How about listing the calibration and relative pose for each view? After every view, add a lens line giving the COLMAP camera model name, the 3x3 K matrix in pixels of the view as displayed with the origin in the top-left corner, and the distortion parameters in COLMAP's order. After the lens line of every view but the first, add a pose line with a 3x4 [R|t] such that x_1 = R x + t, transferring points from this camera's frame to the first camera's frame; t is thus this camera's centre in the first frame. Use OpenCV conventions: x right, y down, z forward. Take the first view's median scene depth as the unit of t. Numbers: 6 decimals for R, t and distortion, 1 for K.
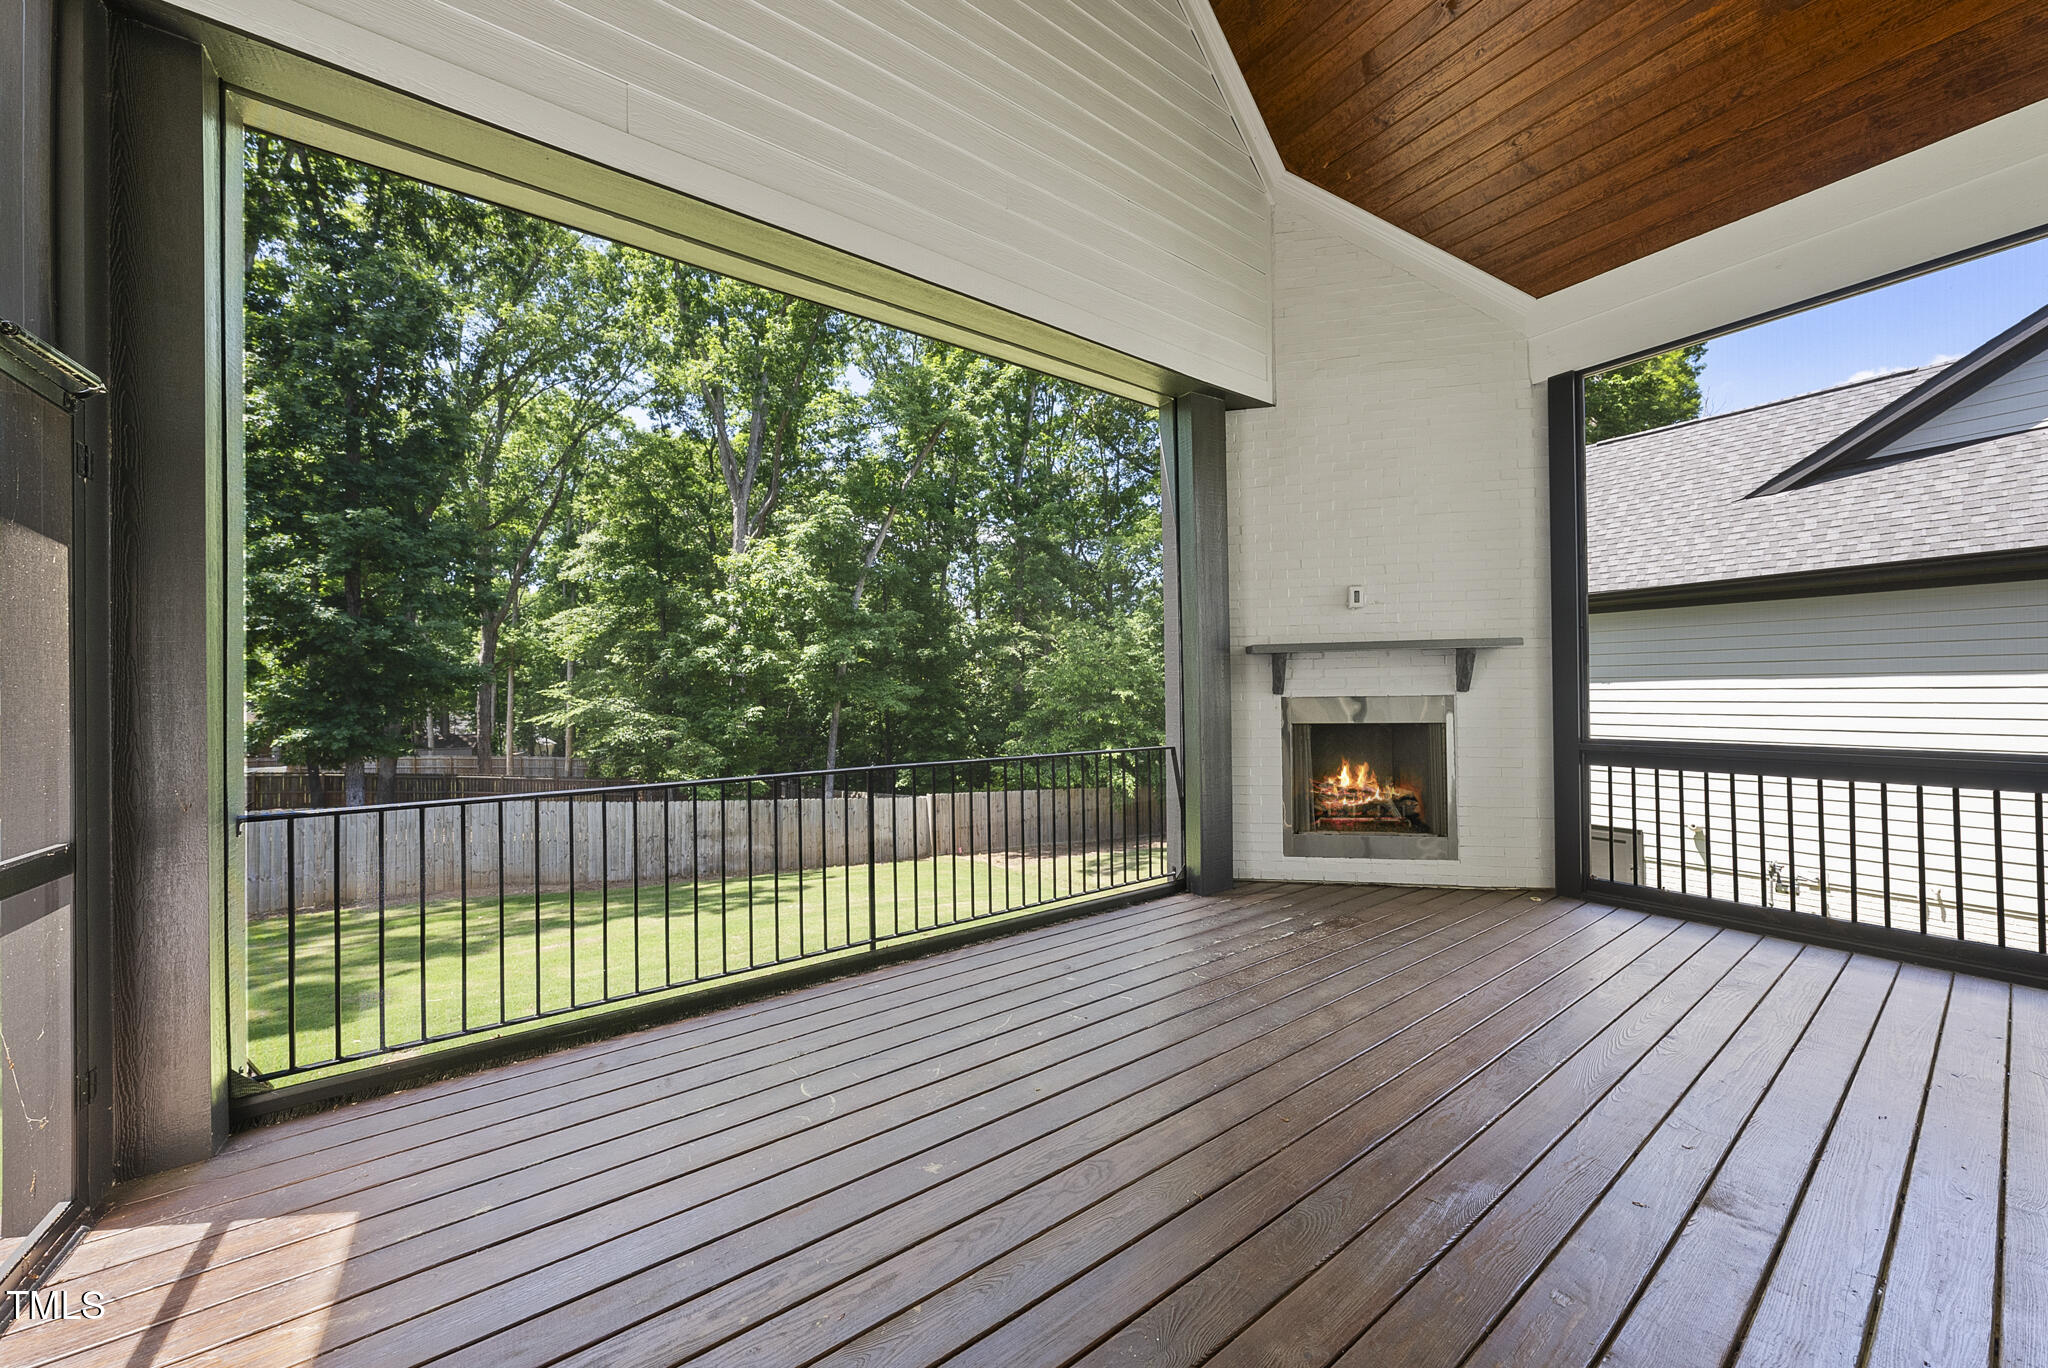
lens RADIAL K [[698.3, 0, 1035.9], [0, 698.3, 683.9], [0, 0, 1]] dist [0.000518, -0.000187]
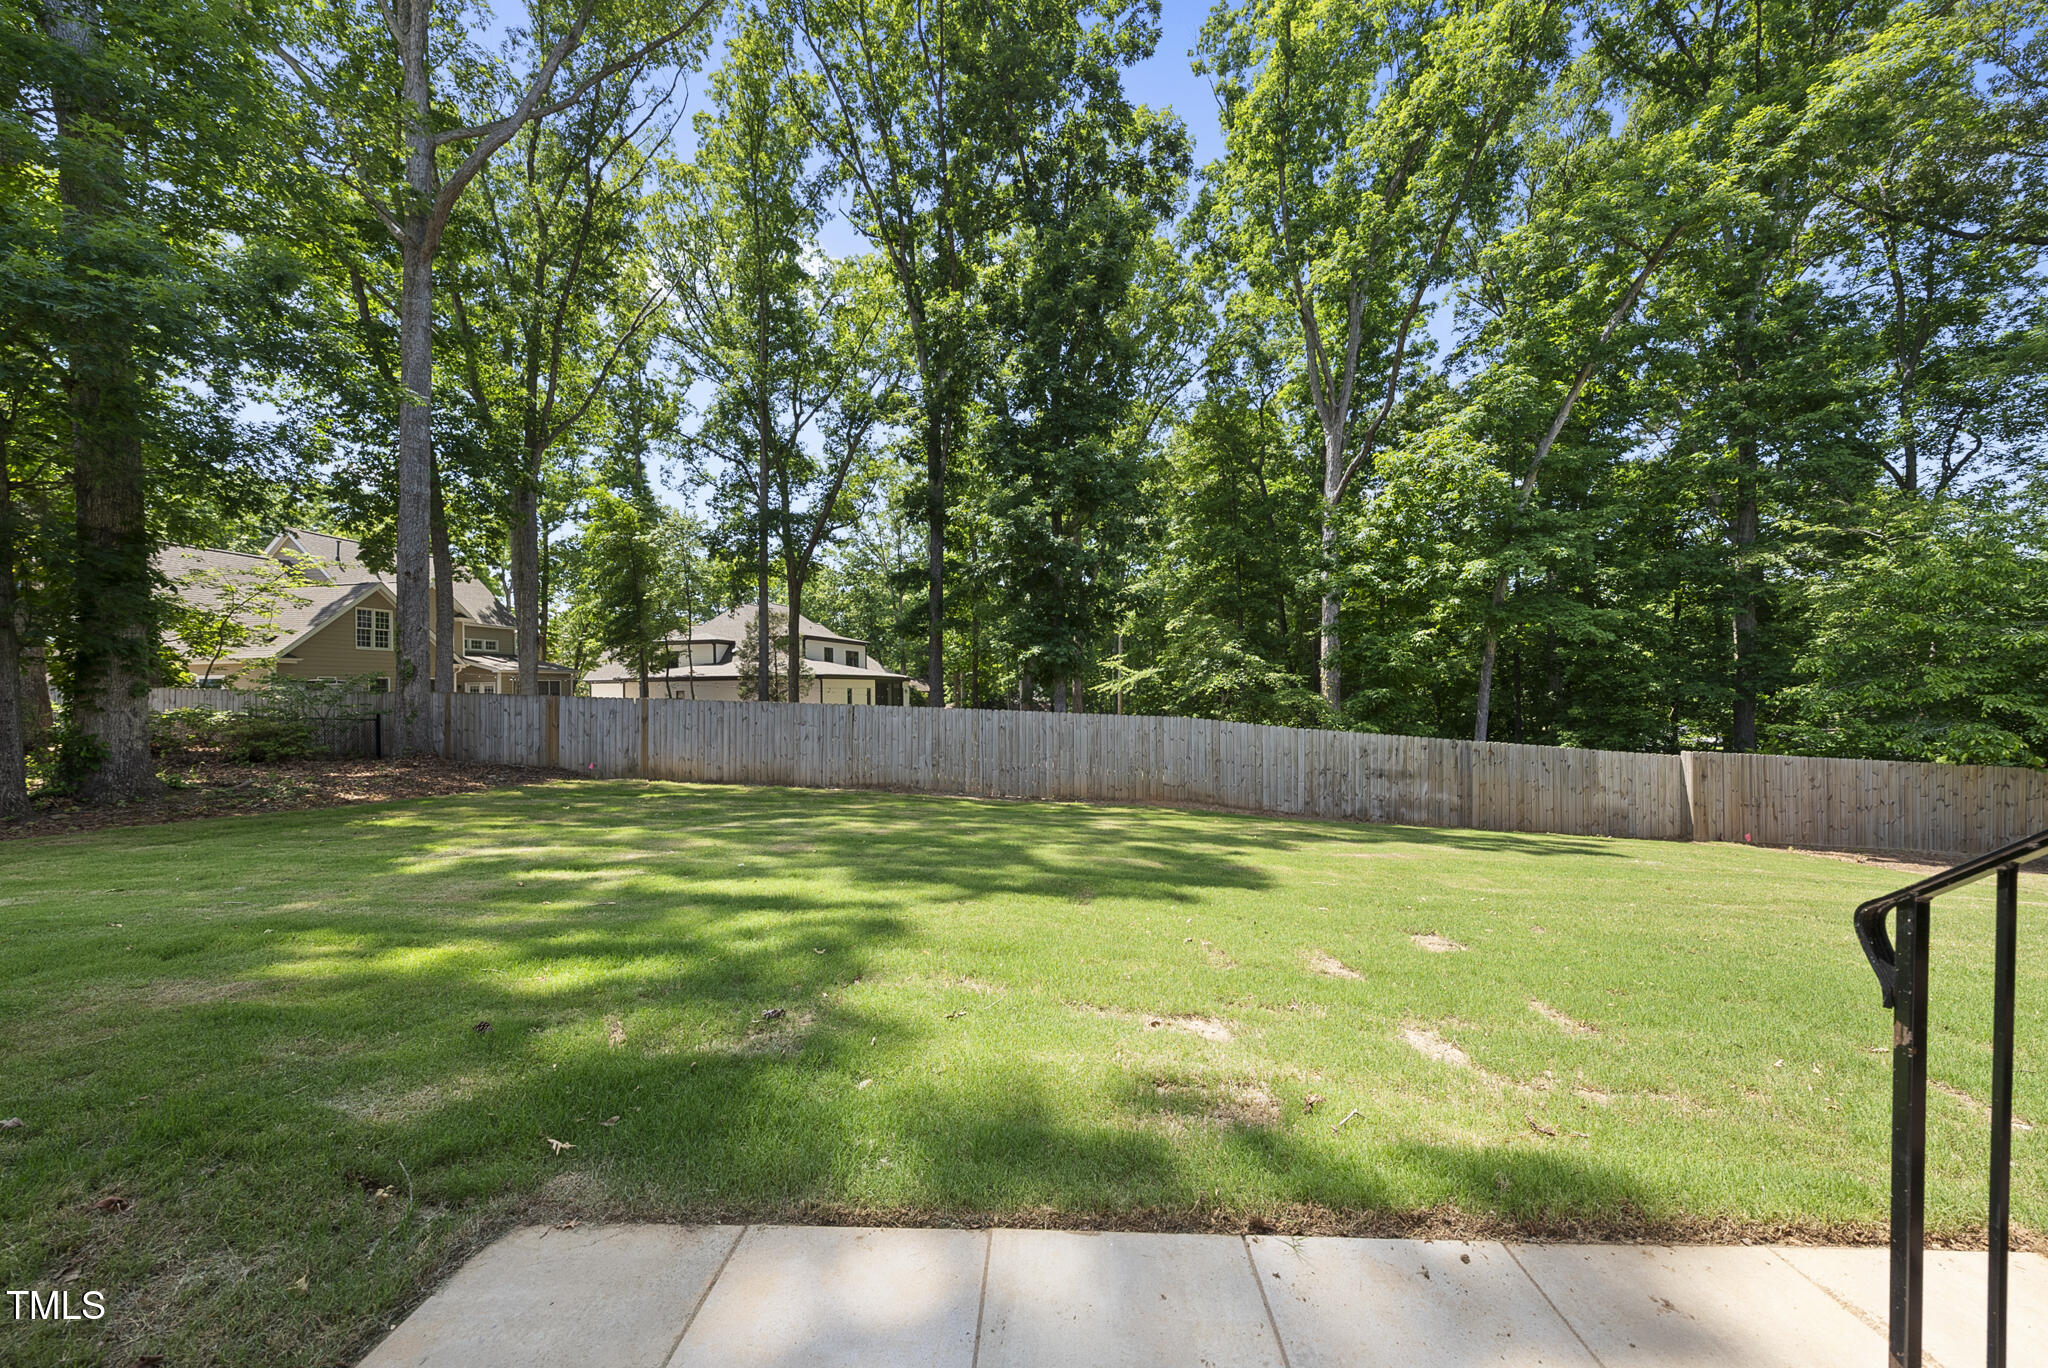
lens RADIAL K [[698.3, 0, 1042.2], [0, 698.3, 687.0], [0, 0, 1]] dist [0.000518, -0.000187]
pose [[0.796513, 0.008110, -0.604567, -0.970791], [0.003515, 0.999831, 0.018043, 0.315151], [0.604611, -0.016496, 0.796350, 0.237777]]
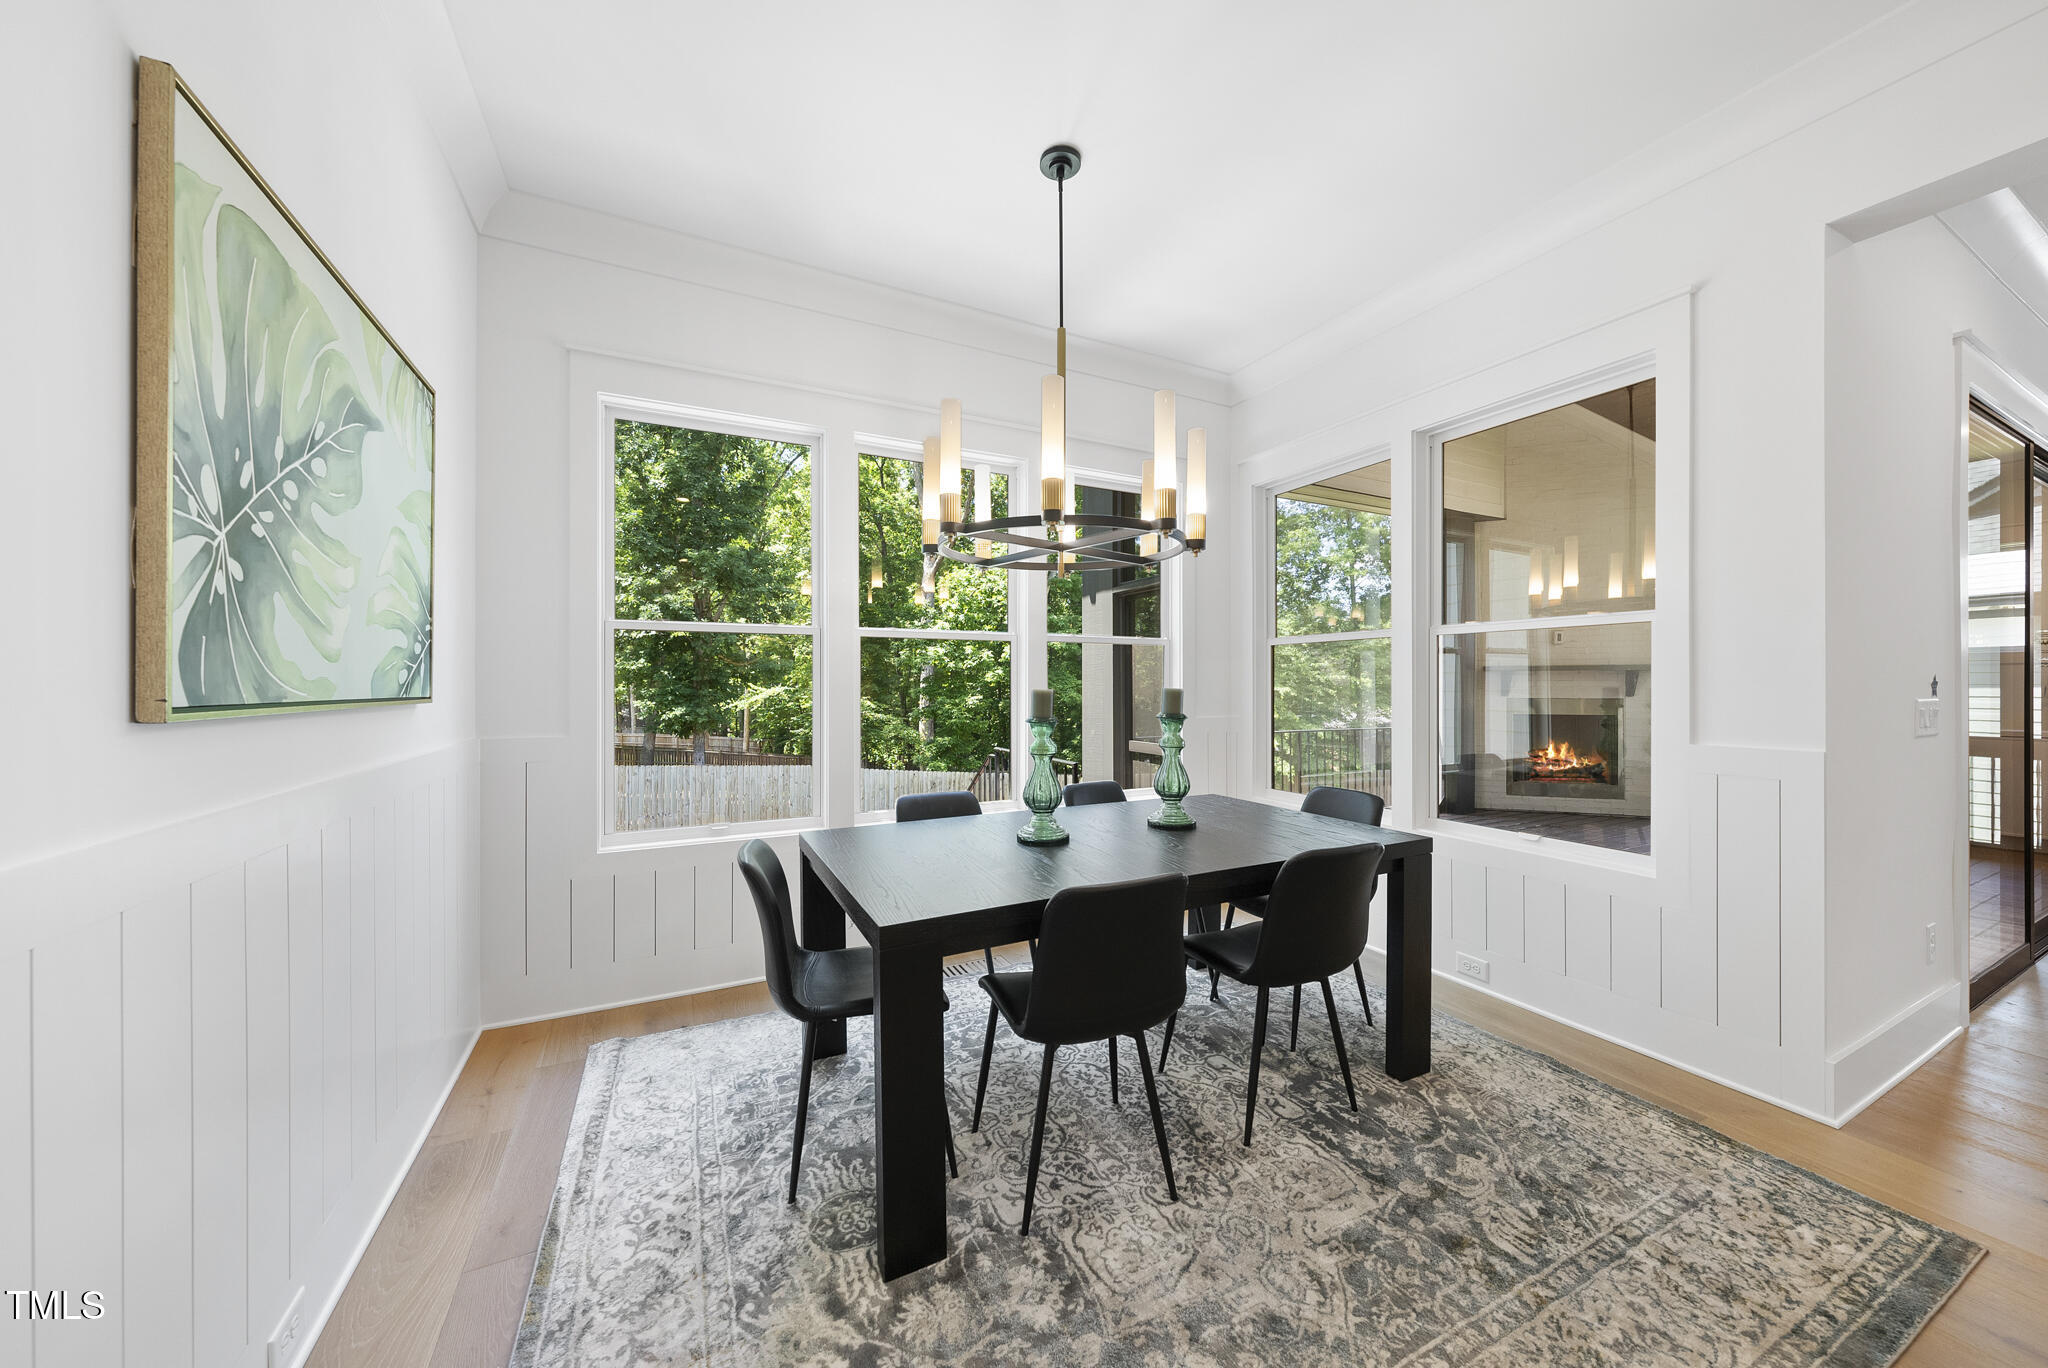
lens RADIAL K [[698.3, 0, 1025.3], [0, 698.3, 687.4], [0, 0, 1]] dist [0.000518, -0.000187]
pose [[0.987889, 0.014179, -0.154514, -0.471459], [-0.011530, 0.999771, 0.018025, -0.022136], [0.154734, -0.016025, 0.987826, -0.705589]]
